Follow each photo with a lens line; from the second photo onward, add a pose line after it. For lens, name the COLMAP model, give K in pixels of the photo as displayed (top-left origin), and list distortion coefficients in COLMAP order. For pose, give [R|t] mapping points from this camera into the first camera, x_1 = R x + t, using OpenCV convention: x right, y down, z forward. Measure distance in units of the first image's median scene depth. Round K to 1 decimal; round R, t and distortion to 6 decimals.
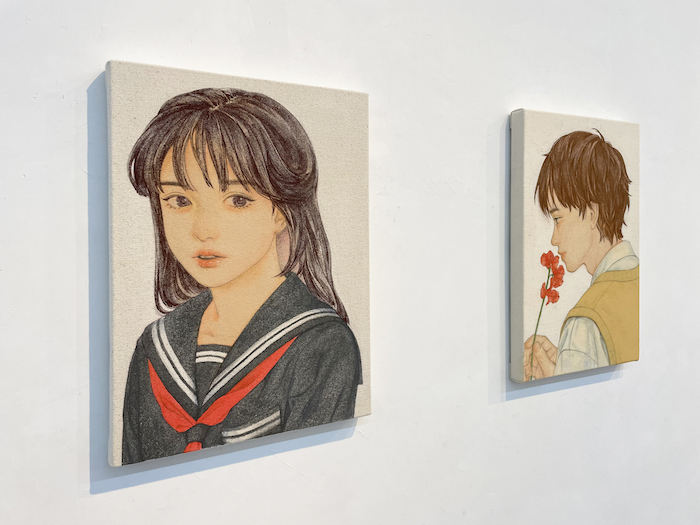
lens RADIAL K [[531.7, 0, 348.7], [0, 531.7, 265.2], [0, 0, 1]] dist [0.103860, -0.036214]
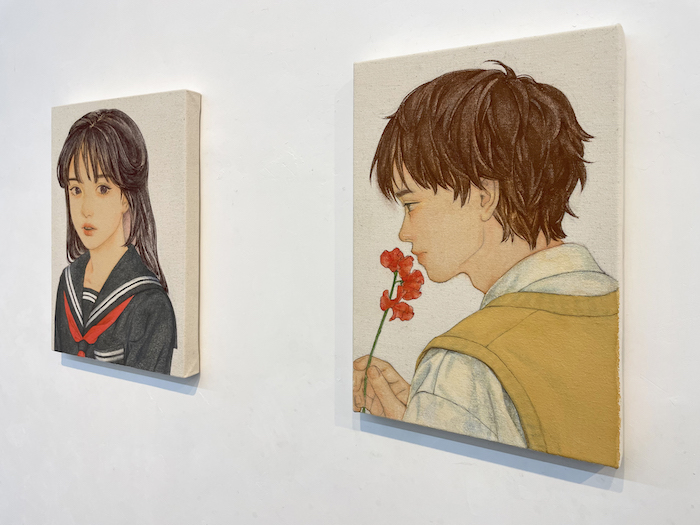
lens RADIAL K [[531.7, 0, 350.6], [0, 531.7, 266.0], [0, 0, 1]] dist [0.103860, -0.036214]
pose [[0.532599, 0.089209, -0.841653, 1.175133], [-0.083591, 0.995112, 0.052577, -0.043553], [0.842230, 0.042352, 0.537453, 0.690802]]
